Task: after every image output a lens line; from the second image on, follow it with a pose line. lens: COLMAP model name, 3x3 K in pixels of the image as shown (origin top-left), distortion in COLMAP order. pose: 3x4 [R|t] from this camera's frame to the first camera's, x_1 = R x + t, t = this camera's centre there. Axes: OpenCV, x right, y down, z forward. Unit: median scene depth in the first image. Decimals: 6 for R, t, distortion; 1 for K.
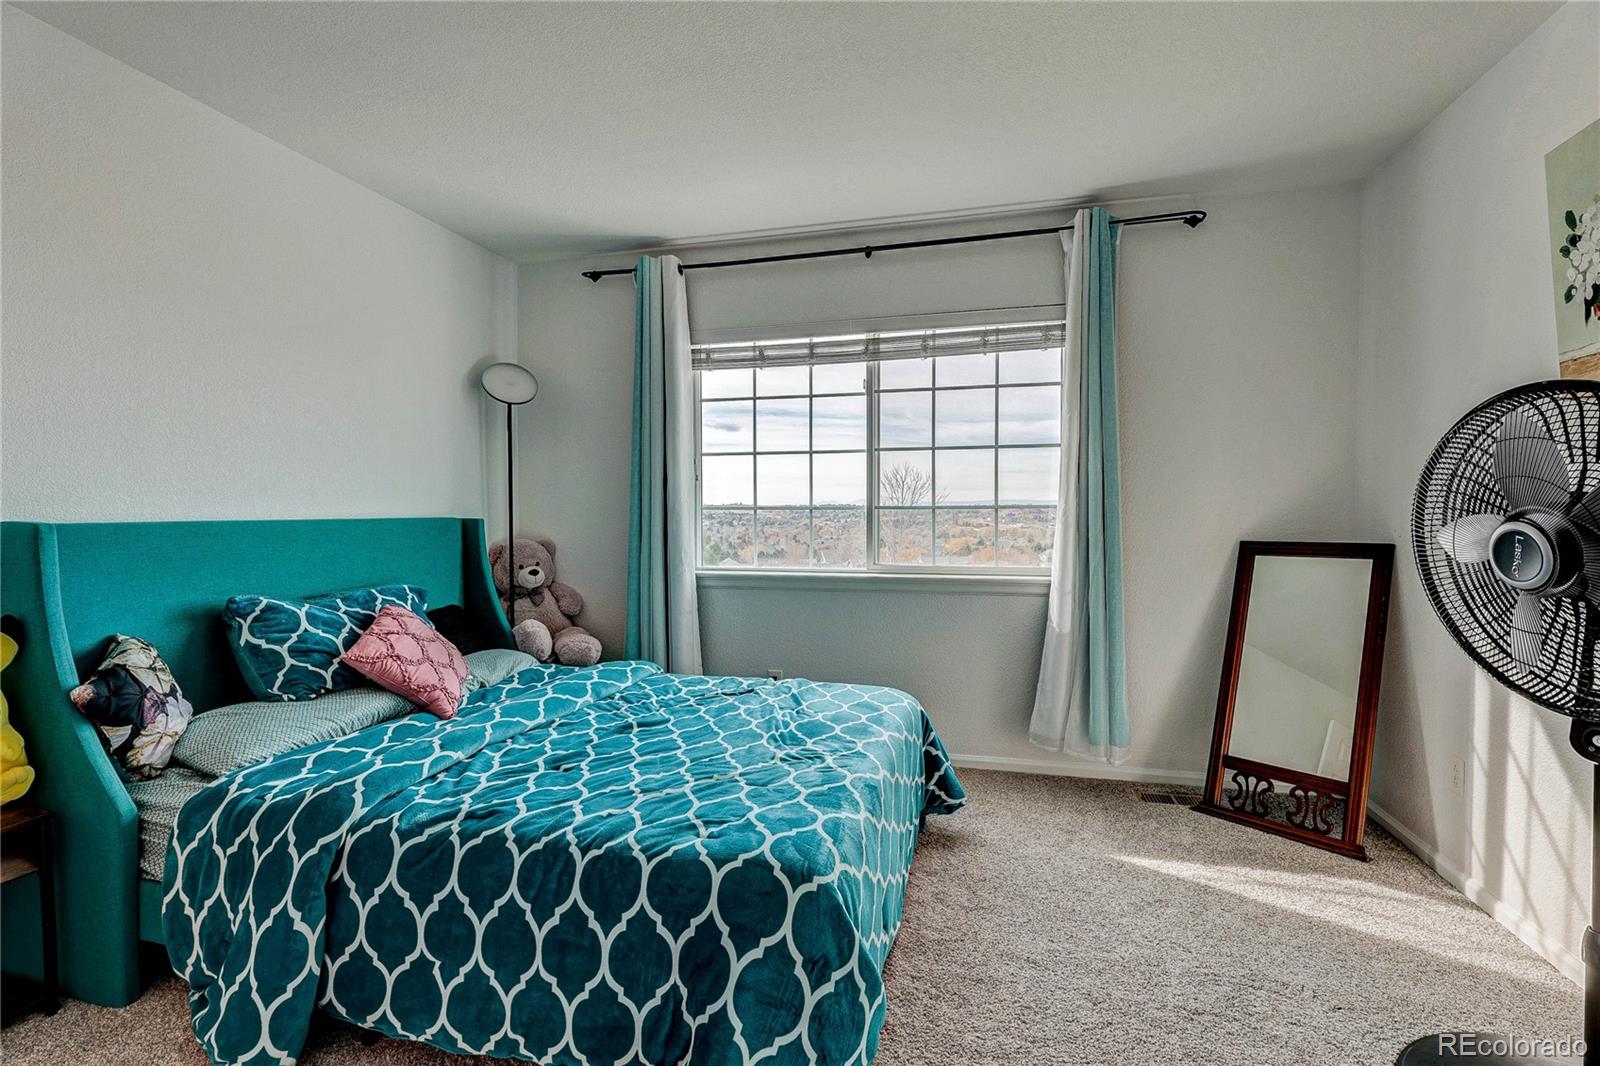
lens RADIAL K [[742.4, 0, 798.6], [0, 742.4, 525.5], [0, 0, 1]] dist [-0.000006, 0.000232]
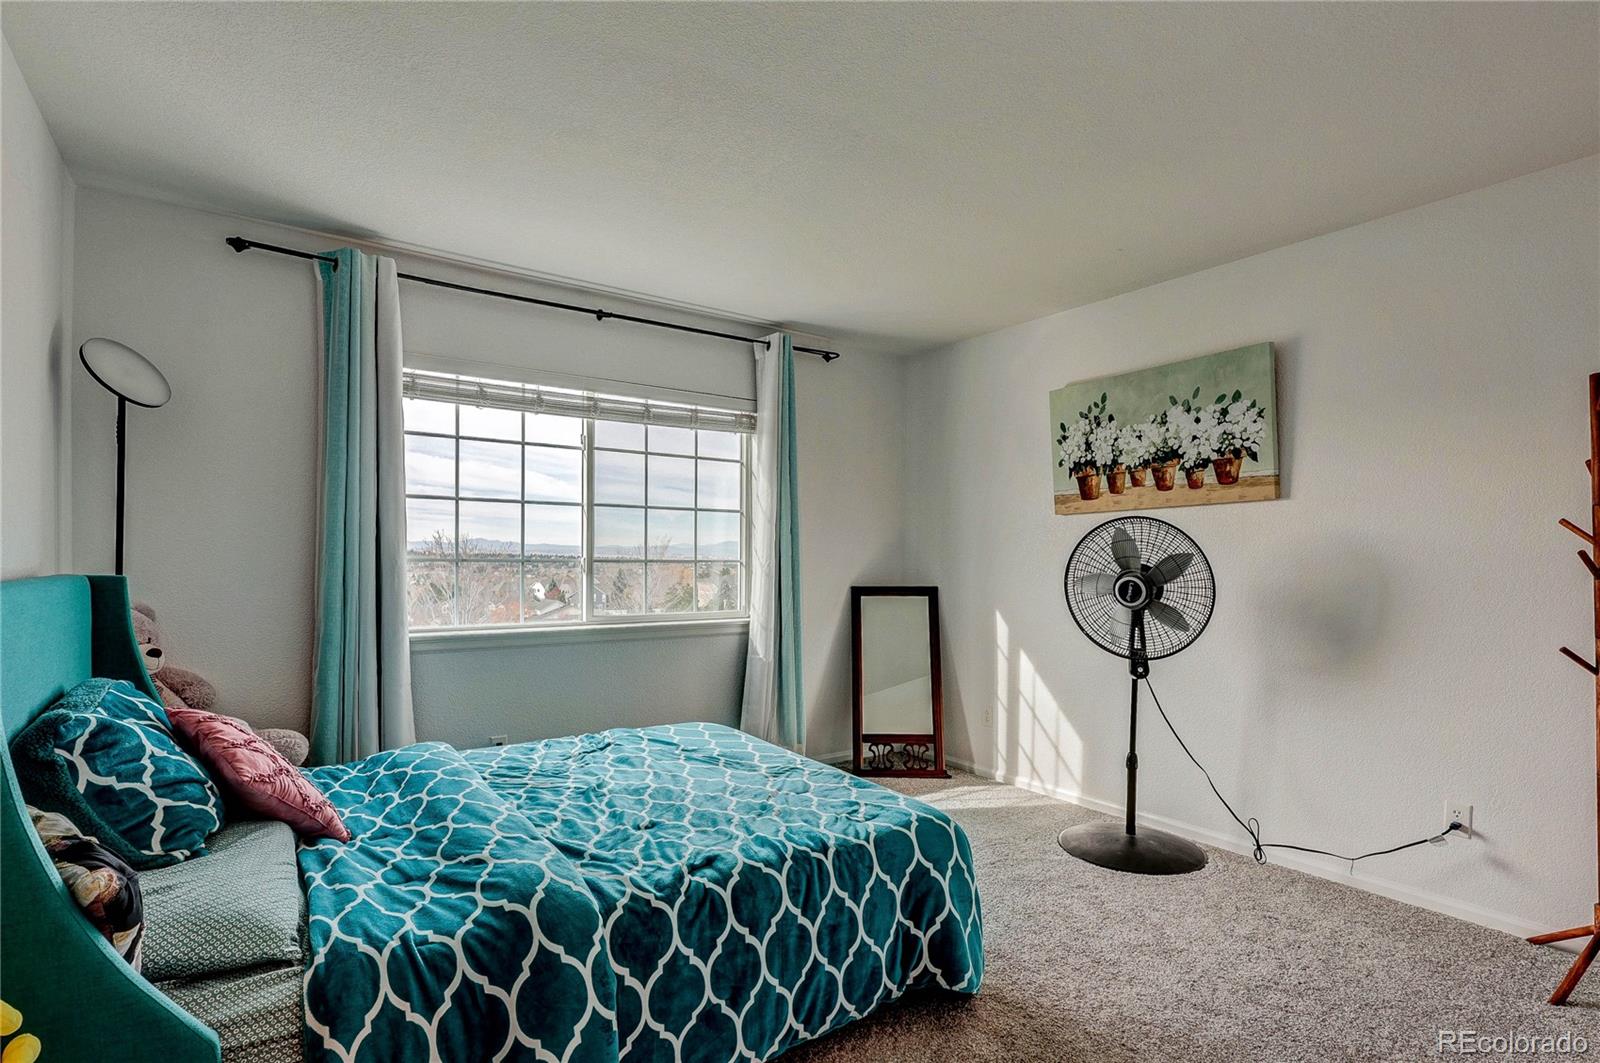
lens RADIAL K [[791.5, 0, 800.6], [0, 791.5, 554.0], [0, 0, 1]] dist [0.001377, 0.000140]
pose [[0.639440, 0.010614, 0.768768, -0.647446], [0.005900, 0.999808, -0.018711, -0.013535], [-0.768819, 0.016500, 0.639254, 0.092742]]
